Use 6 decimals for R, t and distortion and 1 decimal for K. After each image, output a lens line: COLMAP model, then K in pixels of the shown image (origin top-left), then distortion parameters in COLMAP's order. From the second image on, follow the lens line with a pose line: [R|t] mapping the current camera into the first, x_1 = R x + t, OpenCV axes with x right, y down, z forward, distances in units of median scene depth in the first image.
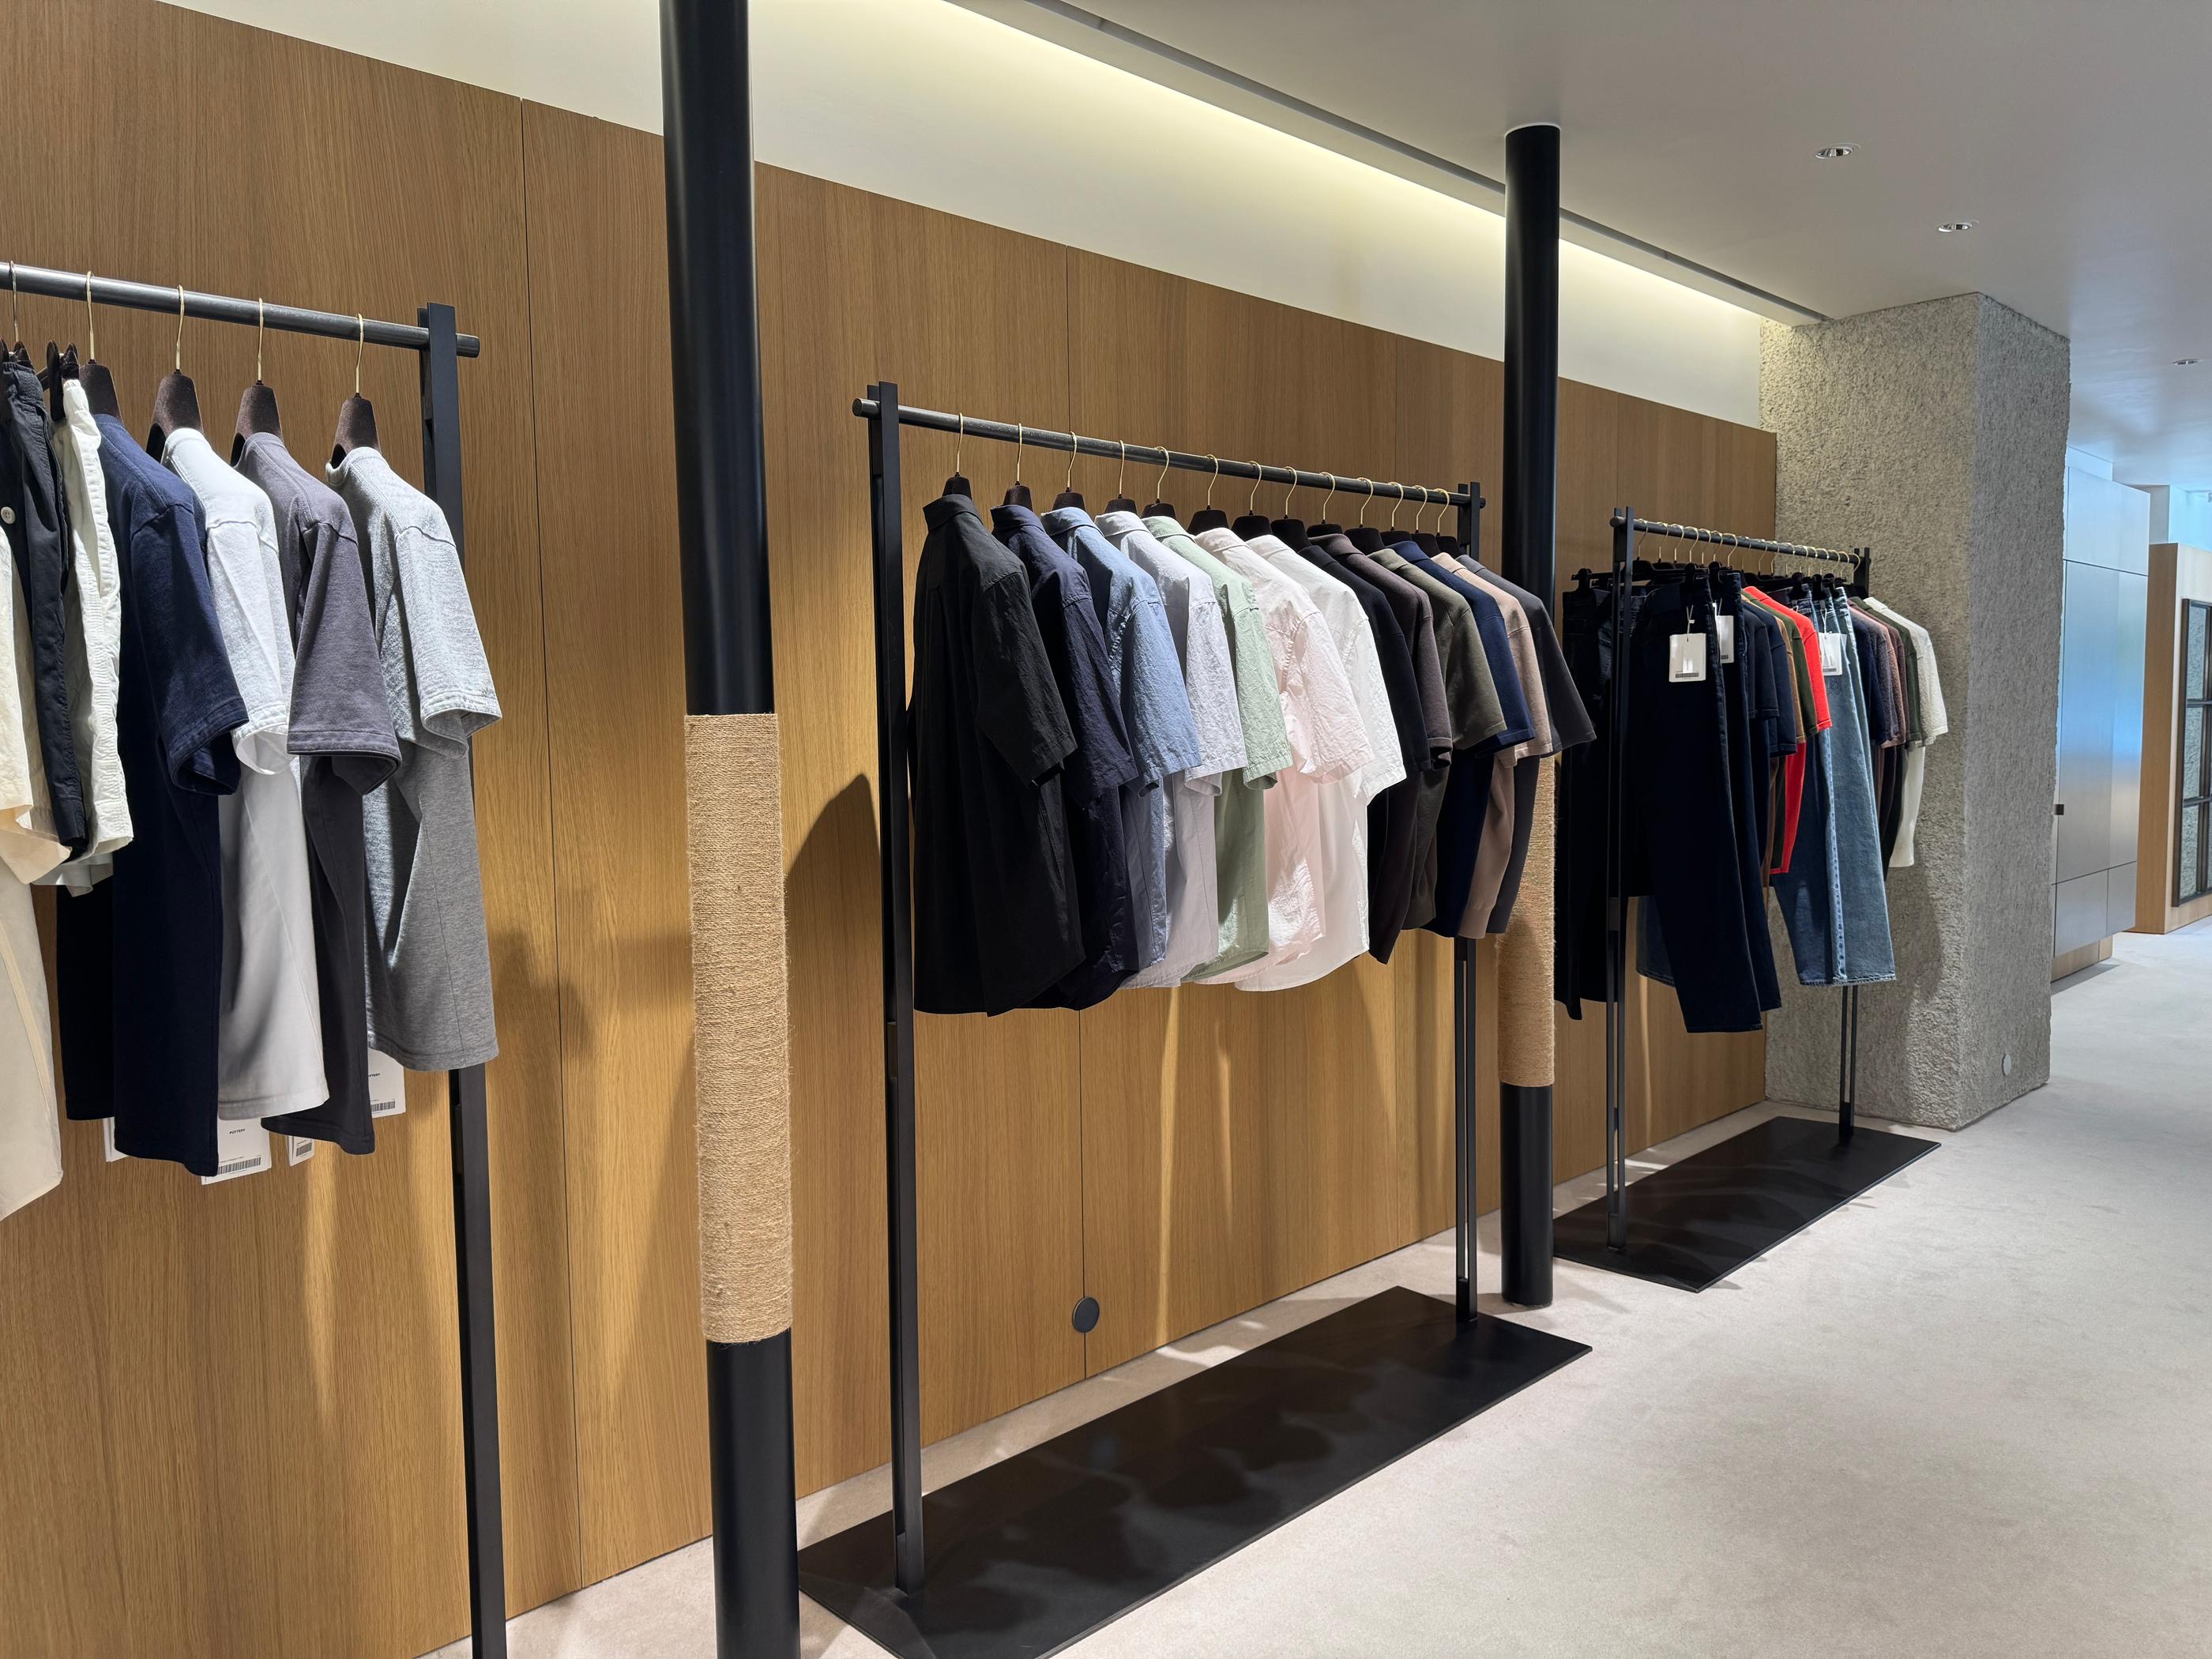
lens RADIAL K [[1534.5, 0, 1115.3], [0, 1534.5, 806.8], [0, 0, 1]] dist [-0.008711, 0.000317]
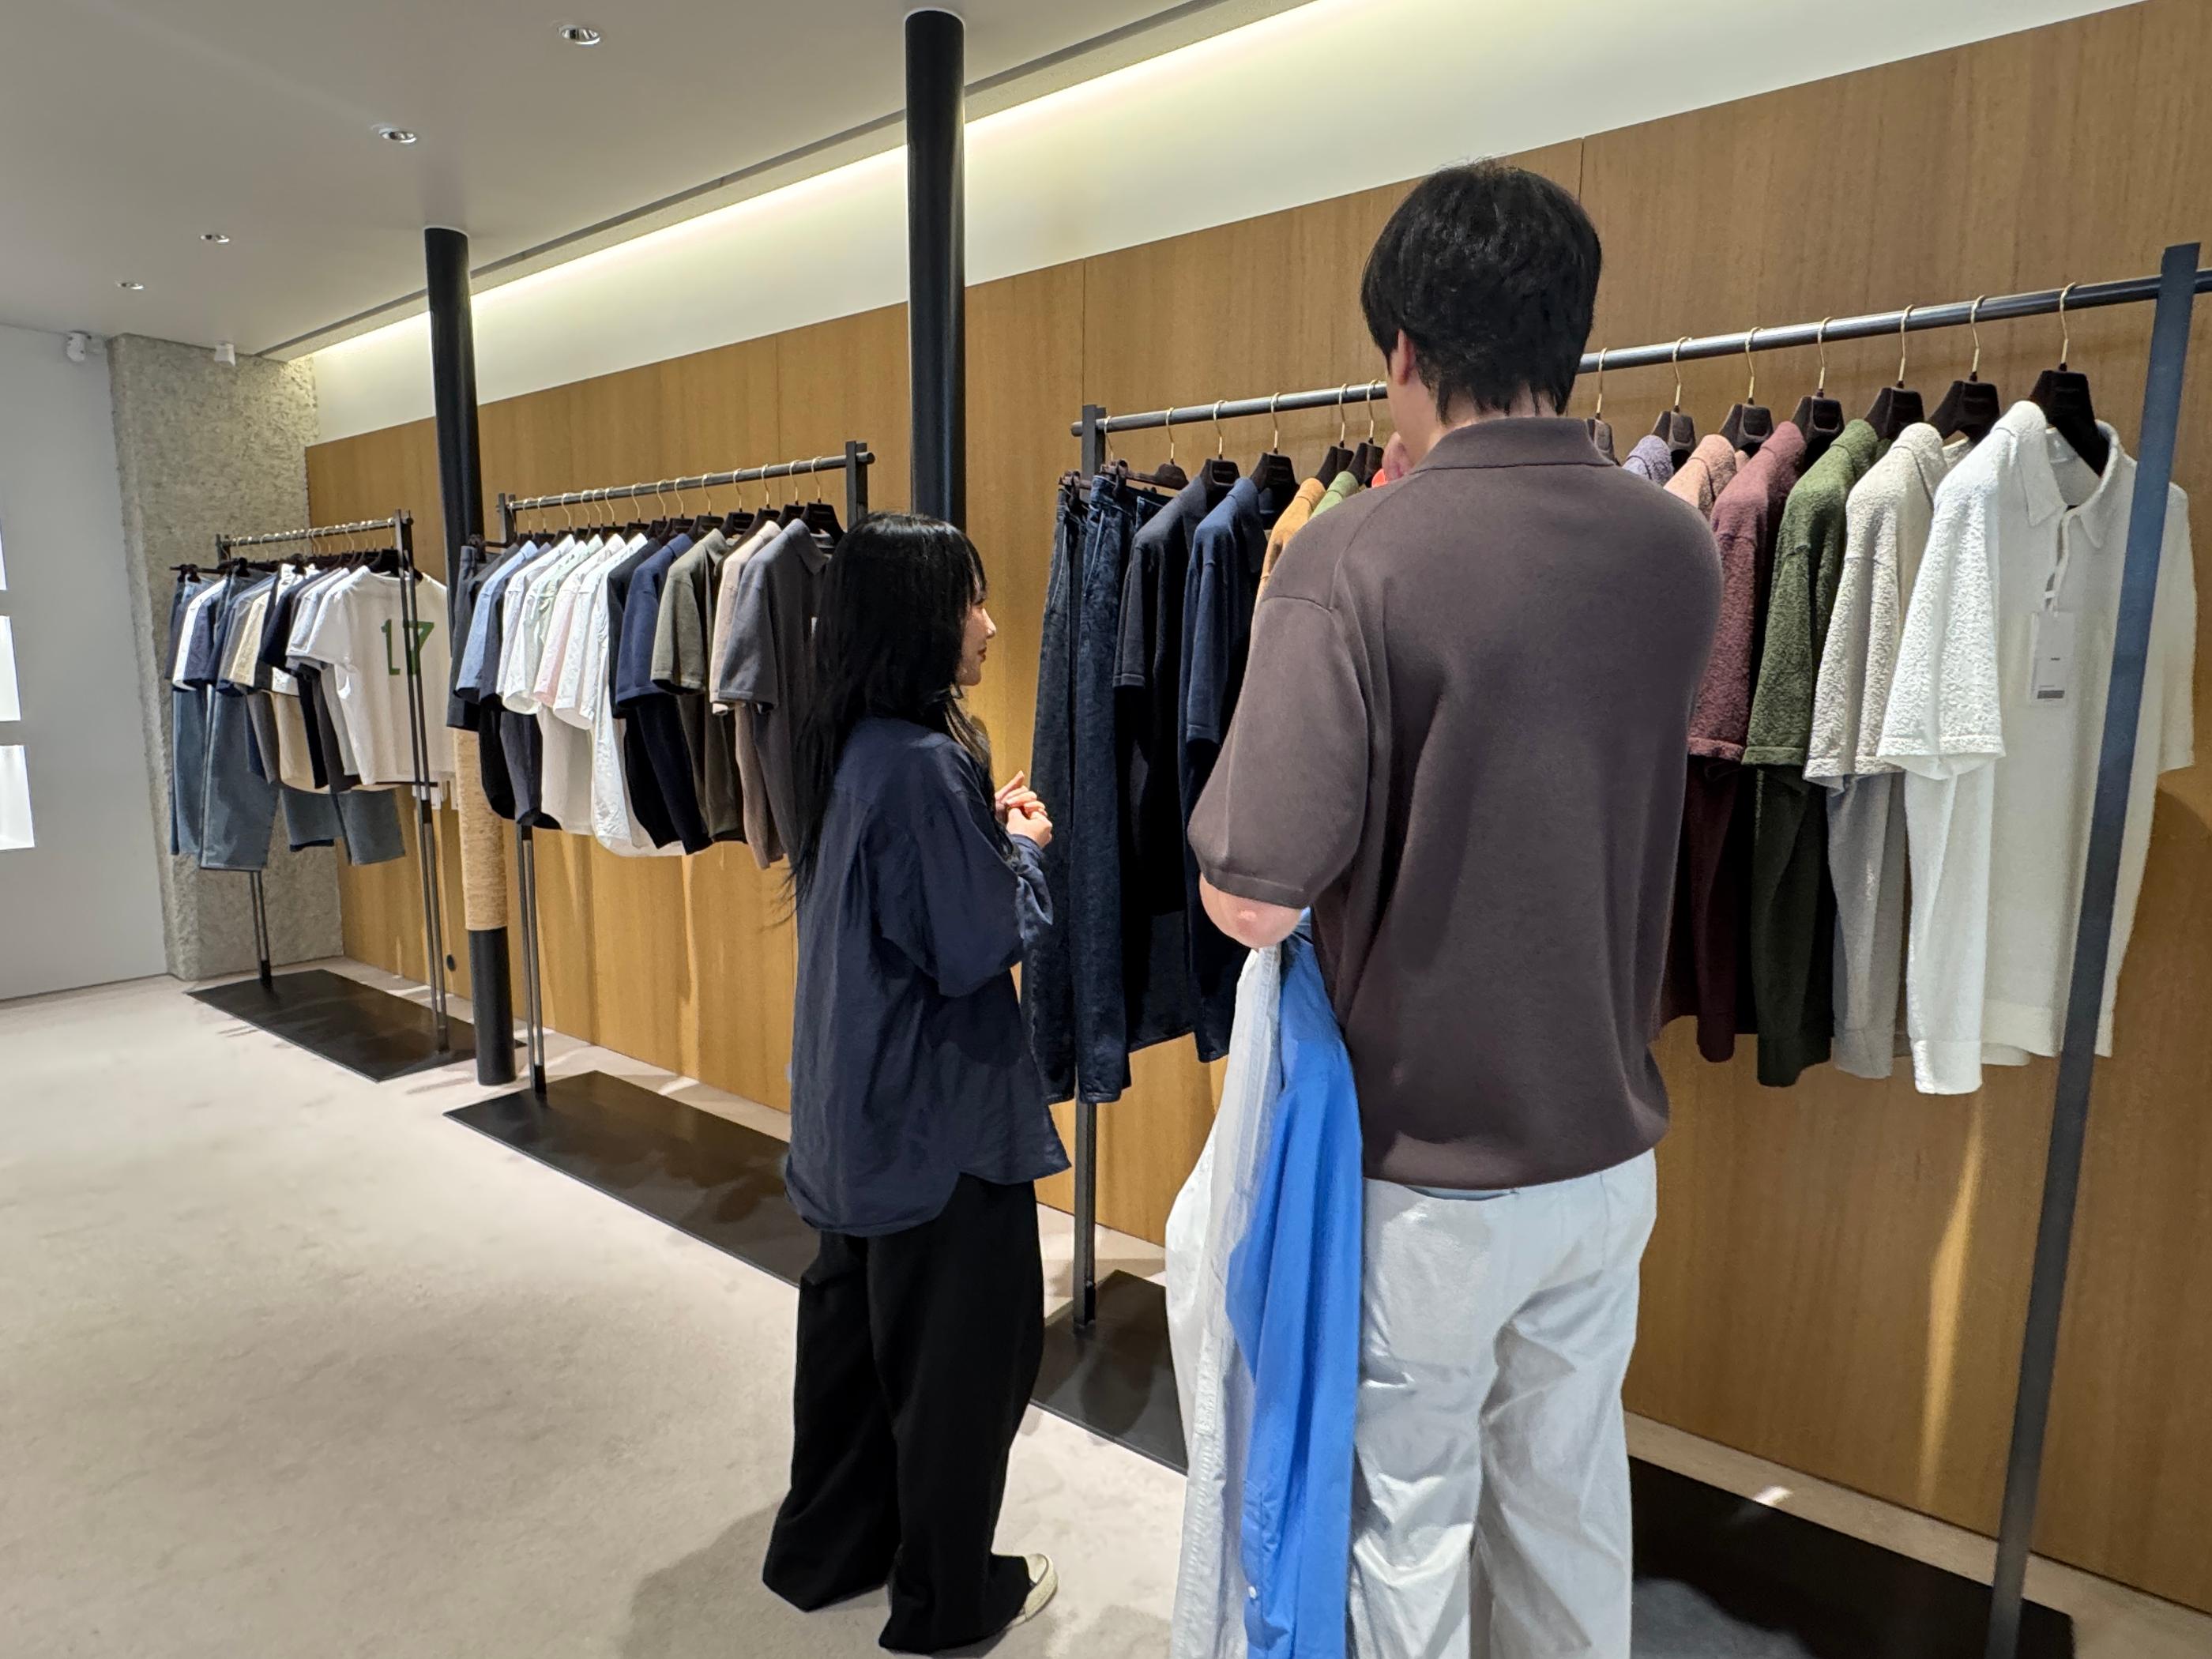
lens RADIAL K [[1238.2, 0, 1123.3], [0, 1238.2, 846.6], [0, 0, 1]] dist [-0.003710, -0.000286]
pose [[0.186109, 0.144644, -0.971824, 1.096298], [-0.068925, 0.988590, 0.133940, -0.062330], [0.980109, 0.042055, 0.193955, 0.999669]]
